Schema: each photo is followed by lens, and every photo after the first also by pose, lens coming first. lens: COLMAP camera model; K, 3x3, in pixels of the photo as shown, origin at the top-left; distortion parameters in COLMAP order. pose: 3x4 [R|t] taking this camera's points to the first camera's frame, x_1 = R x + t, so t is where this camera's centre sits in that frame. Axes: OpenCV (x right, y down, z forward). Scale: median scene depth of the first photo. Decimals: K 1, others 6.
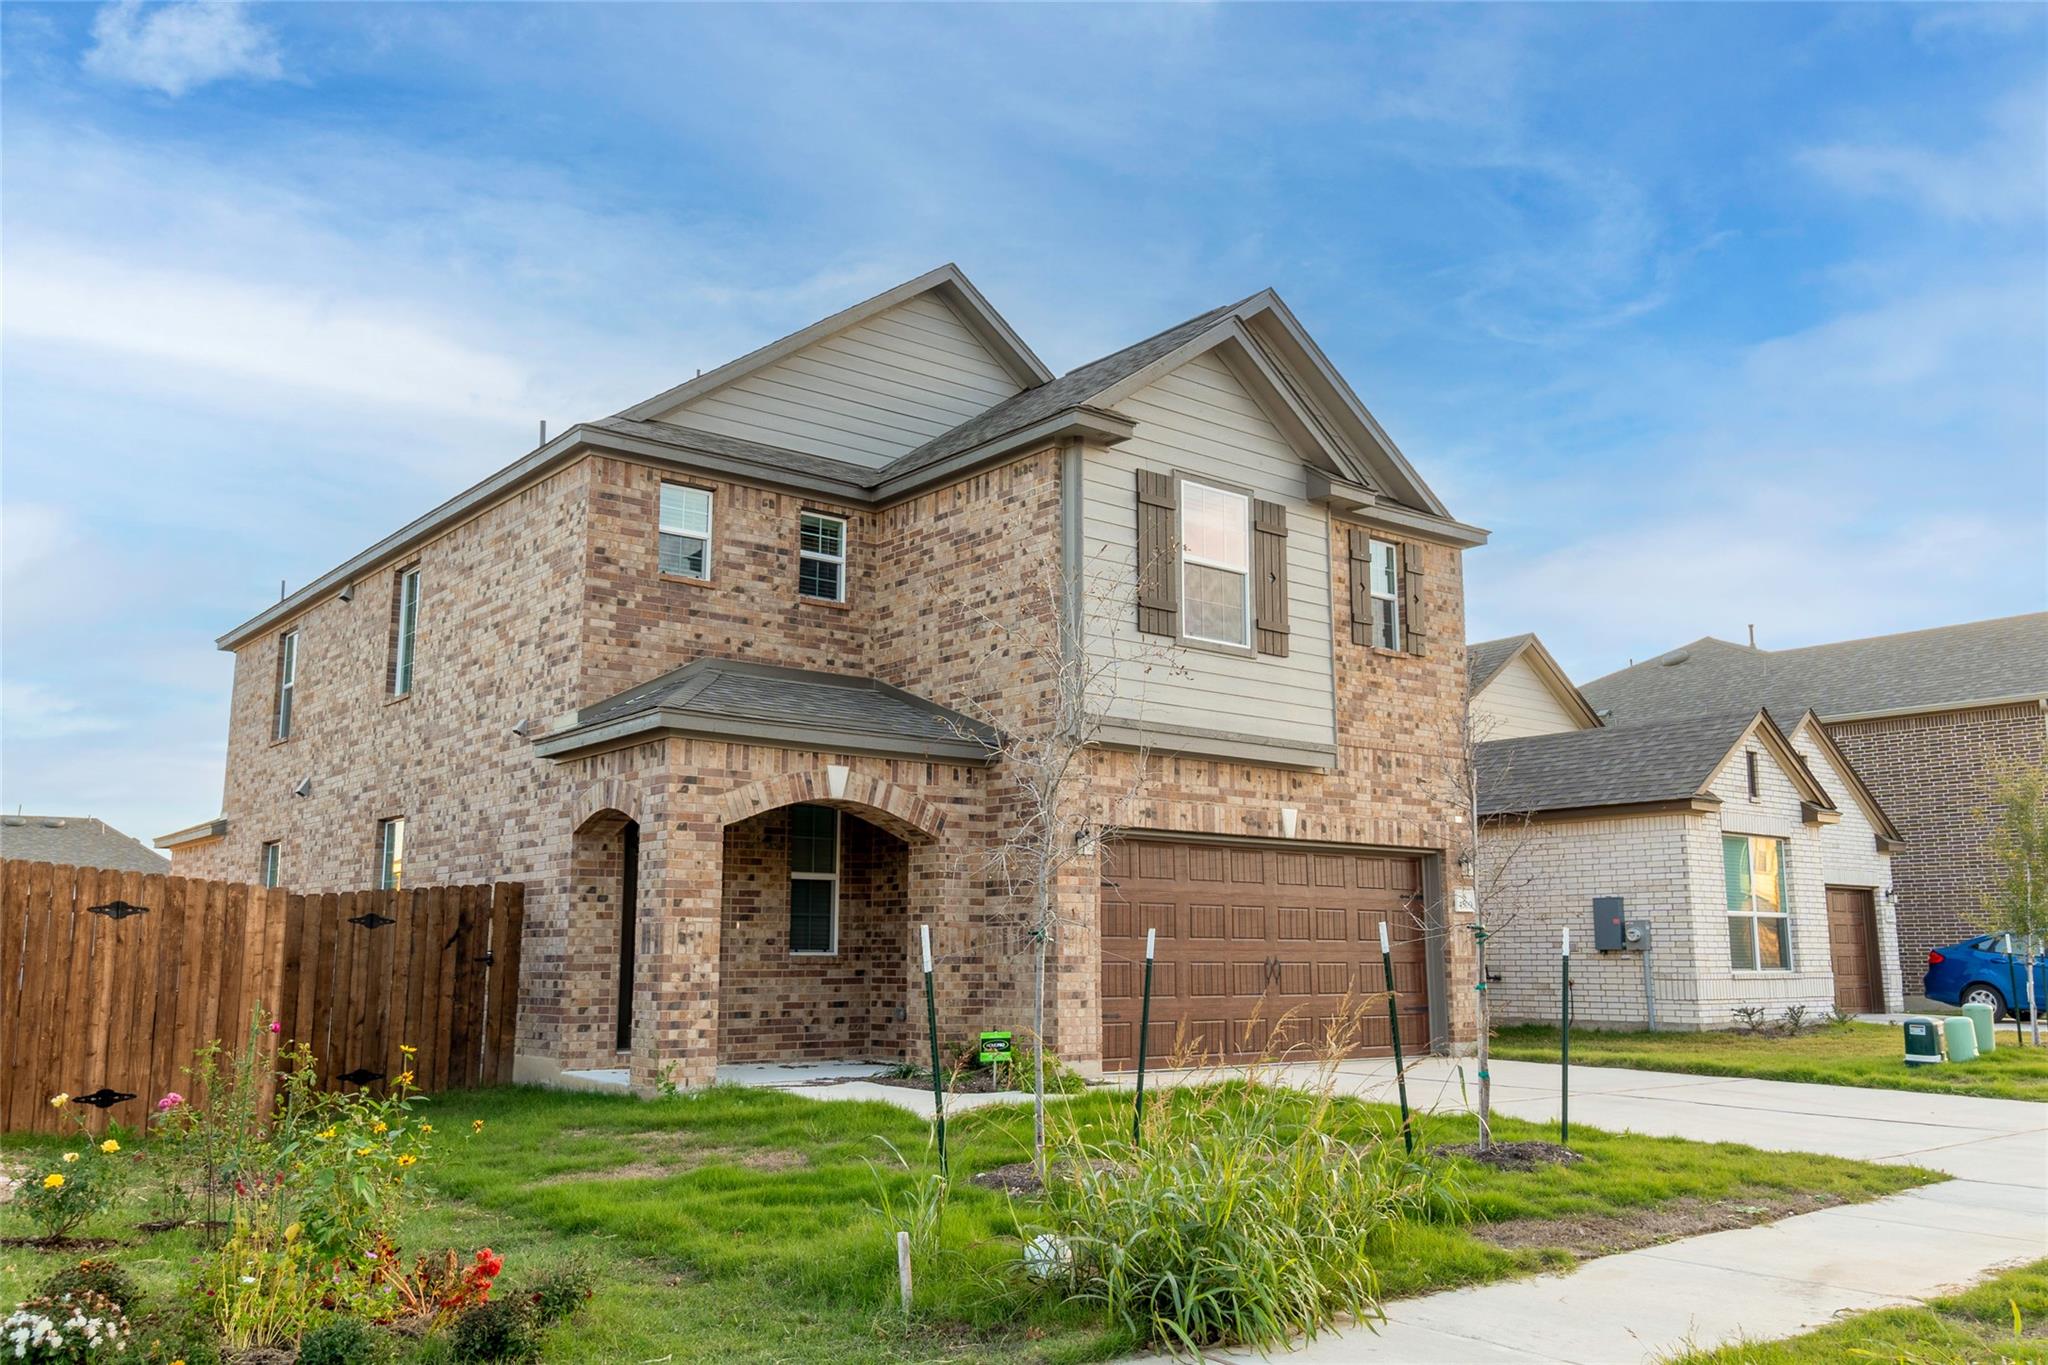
lens RADIAL K [[1601.6, 0, 1013.3], [0, 1601.6, 691.7], [0, 0, 1]] dist [0.008727, -0.024149]
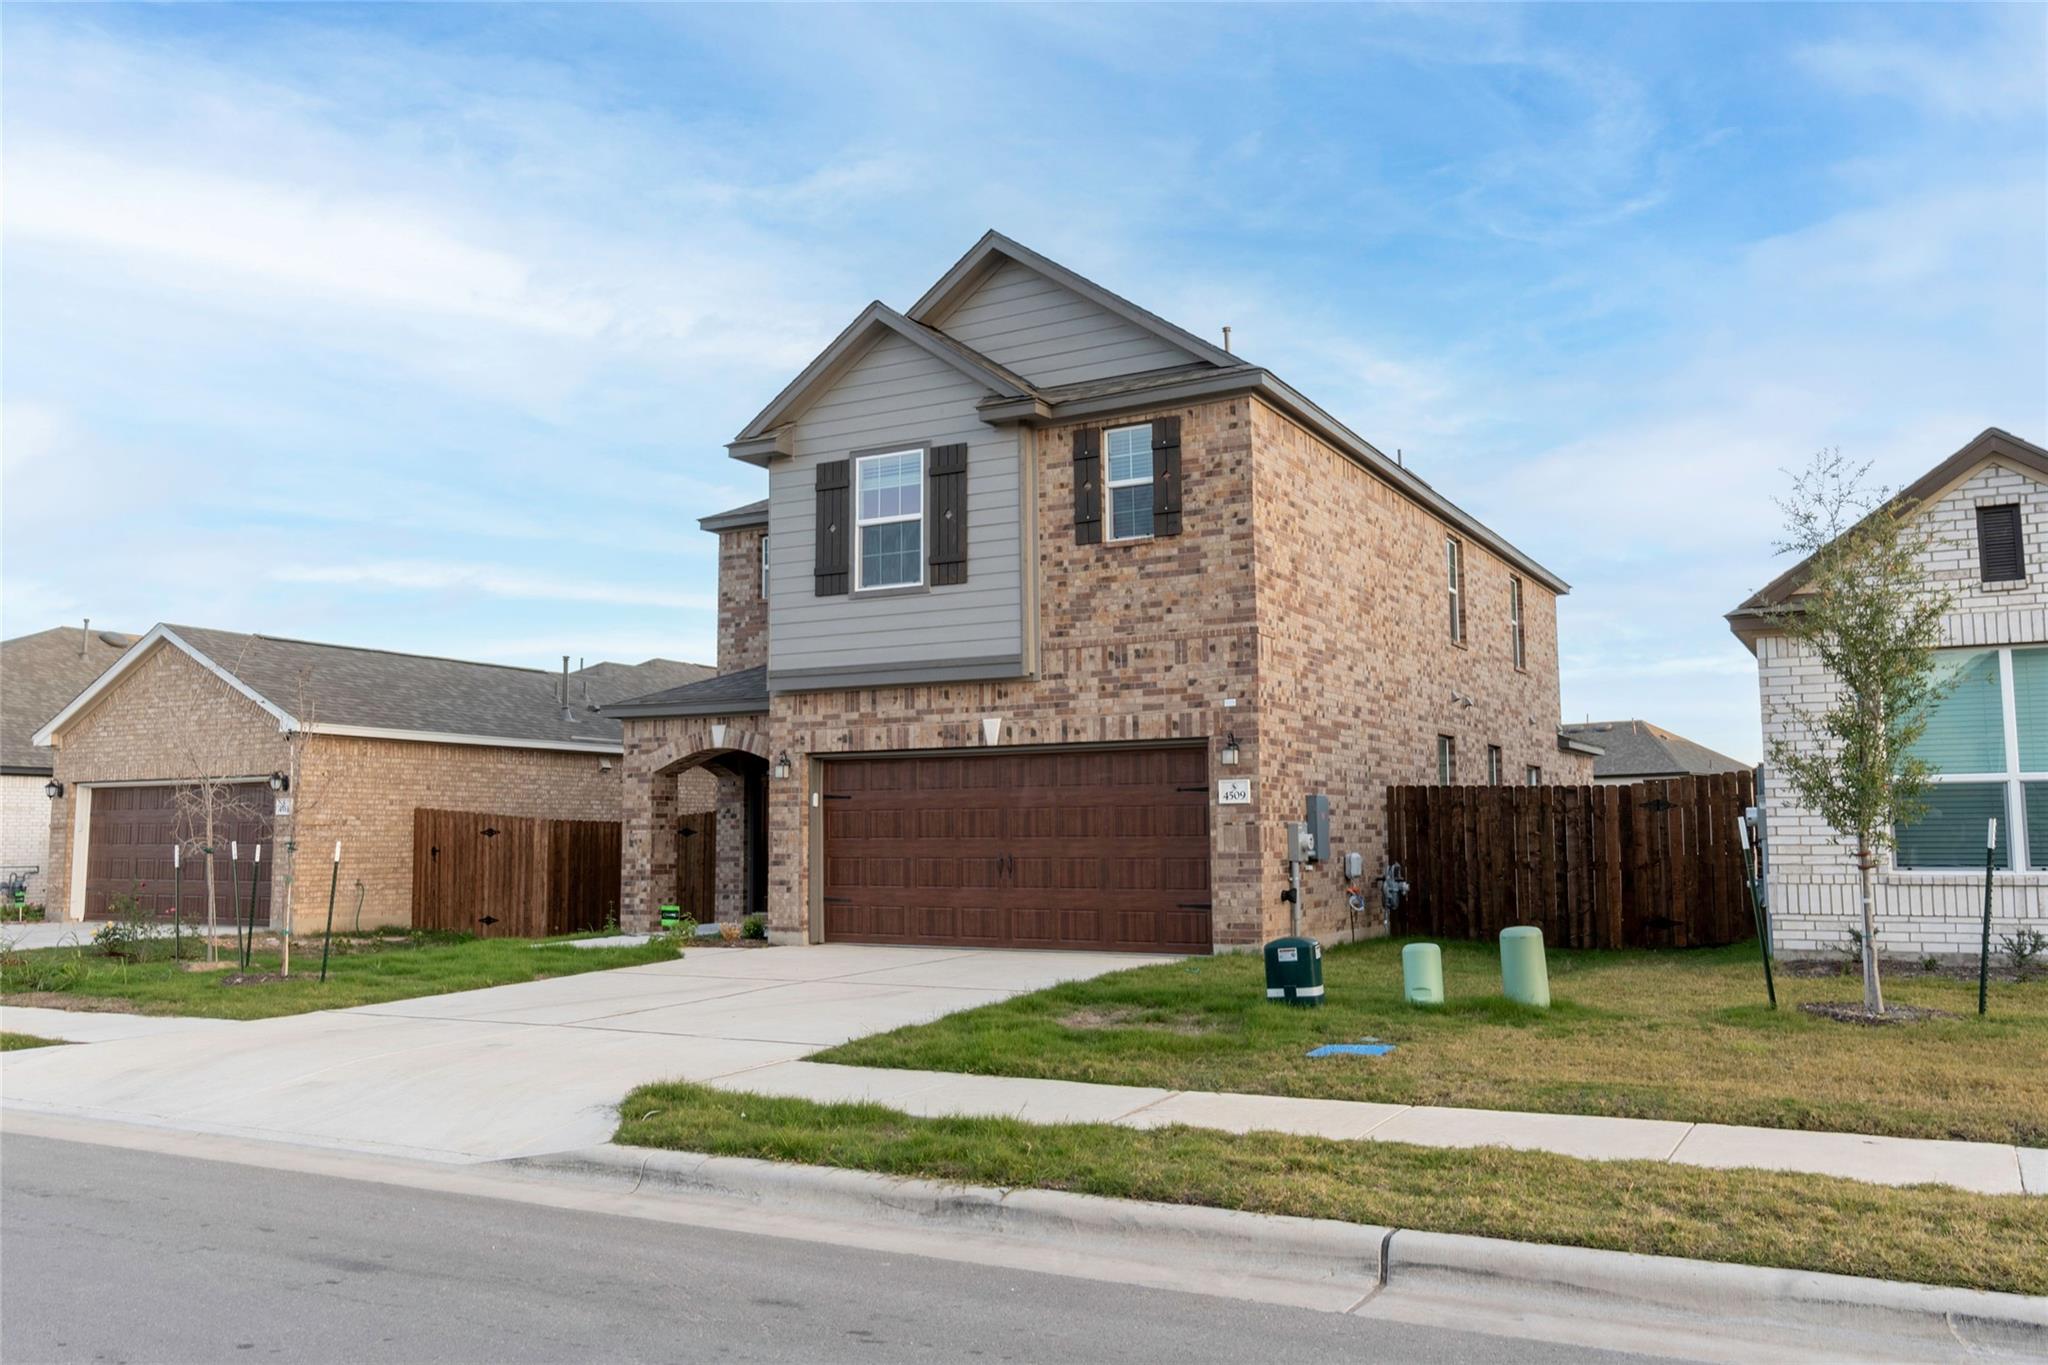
lens RADIAL K [[1601.6, 0, 1045.0], [0, 1601.6, 689.0], [0, 0, 1]] dist [0.008727, -0.024149]
pose [[0.388381, -0.091191, -0.916976, 1.258406], [0.157475, 0.987022, -0.031459, 0.098812], [0.907944, -0.132183, 0.397701, 0.638819]]
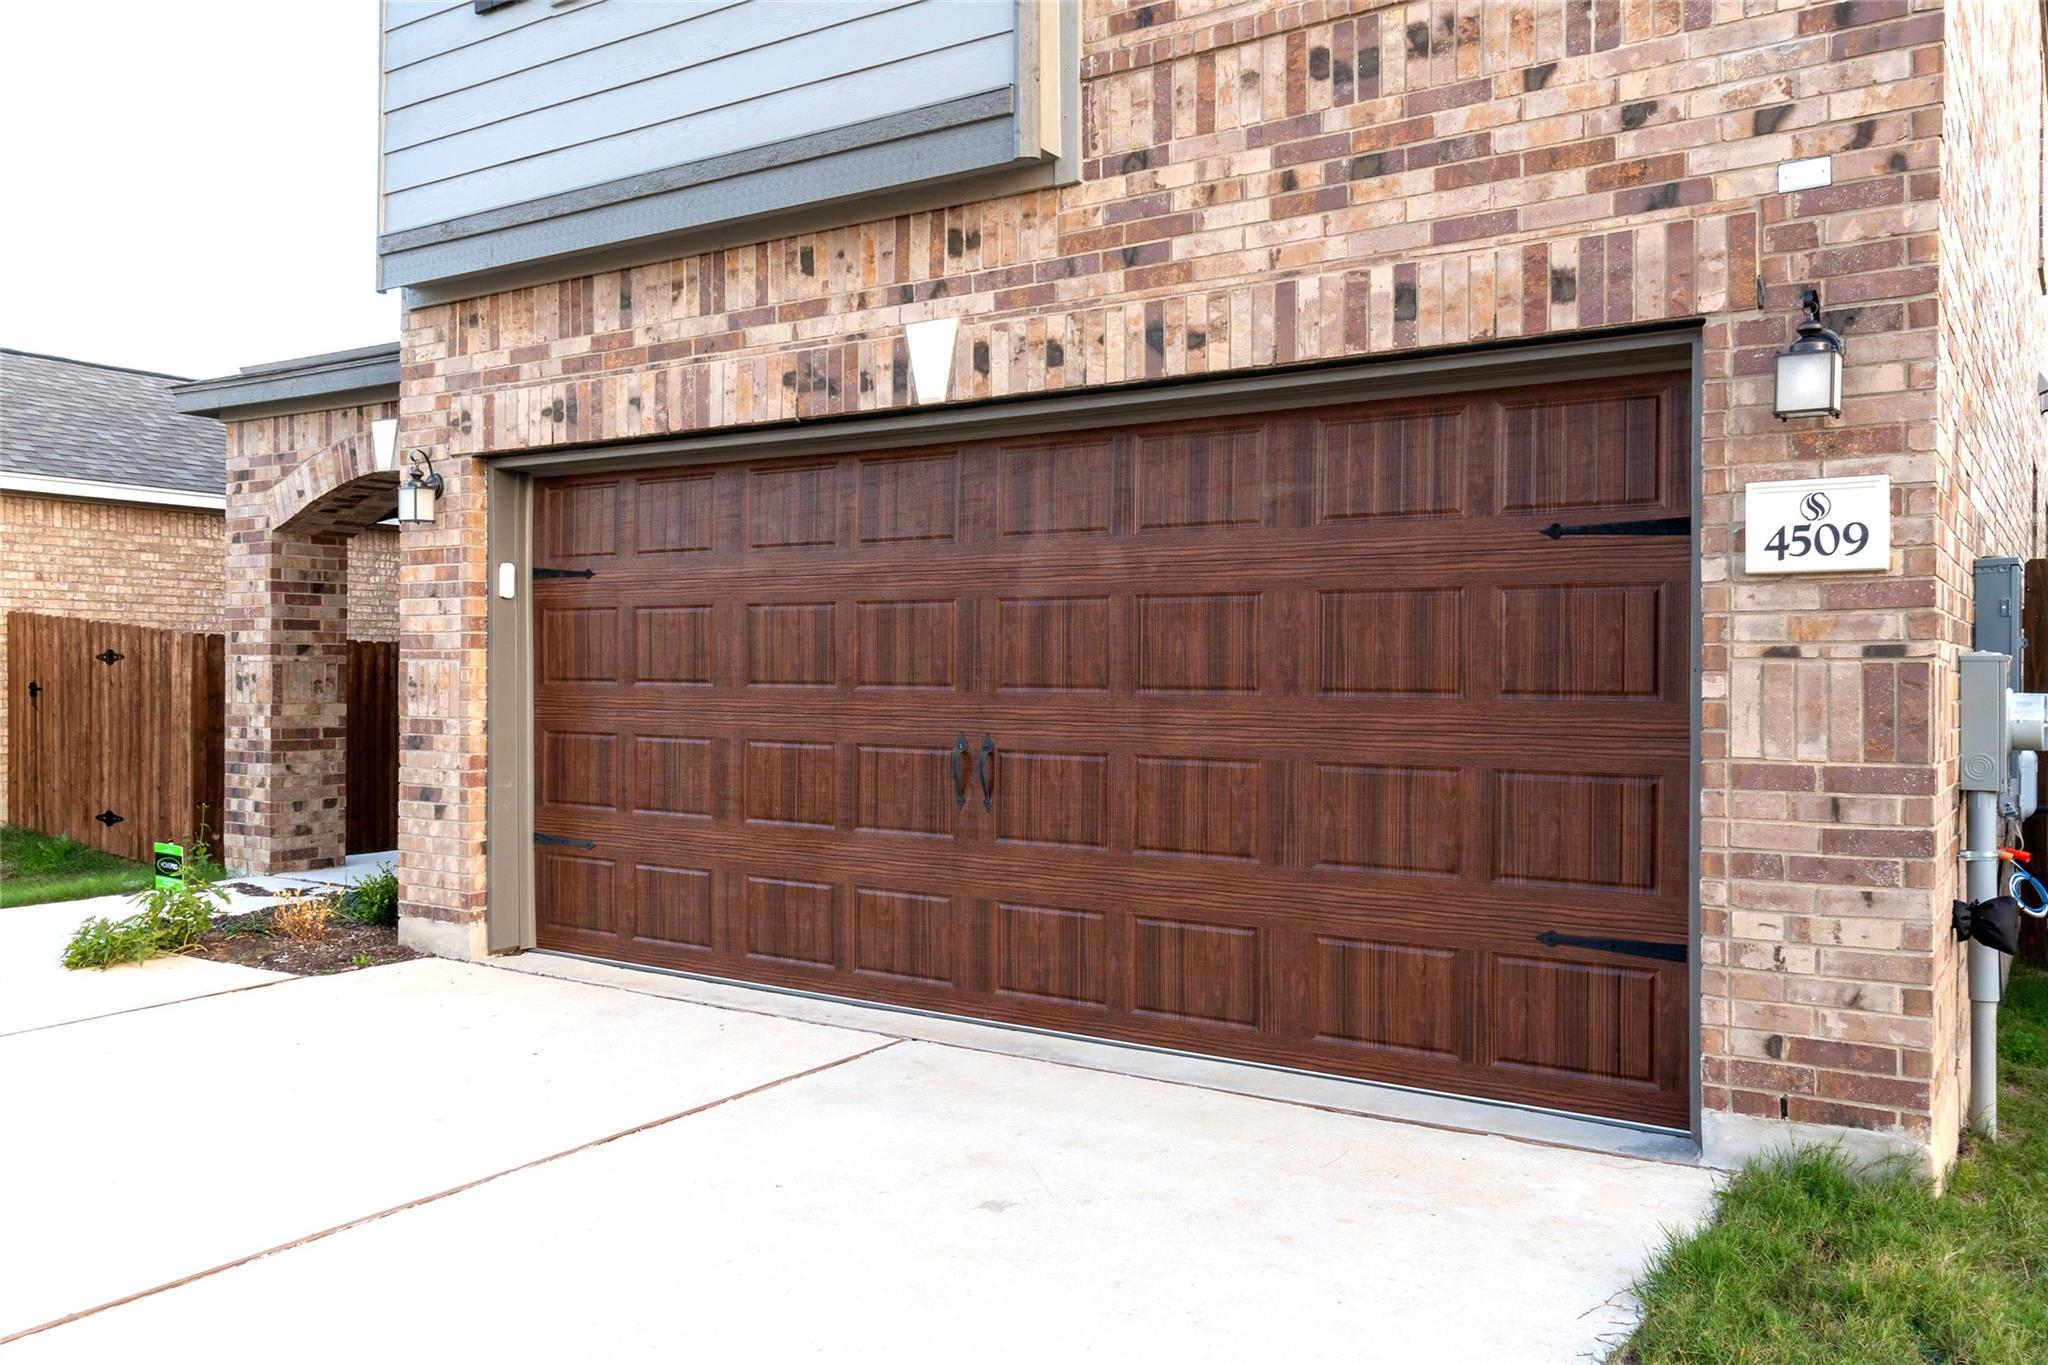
lens RADIAL K [[1601.6, 0, 1024.4], [0, 1601.6, 679.8], [0, 0, 1]] dist [0.008727, -0.024149]
pose [[0.300105, 0.003155, -0.953901, 0.544195], [0.149312, 0.987513, 0.050241, 0.144522], [0.942148, -0.157506, 0.295887, 0.957583]]
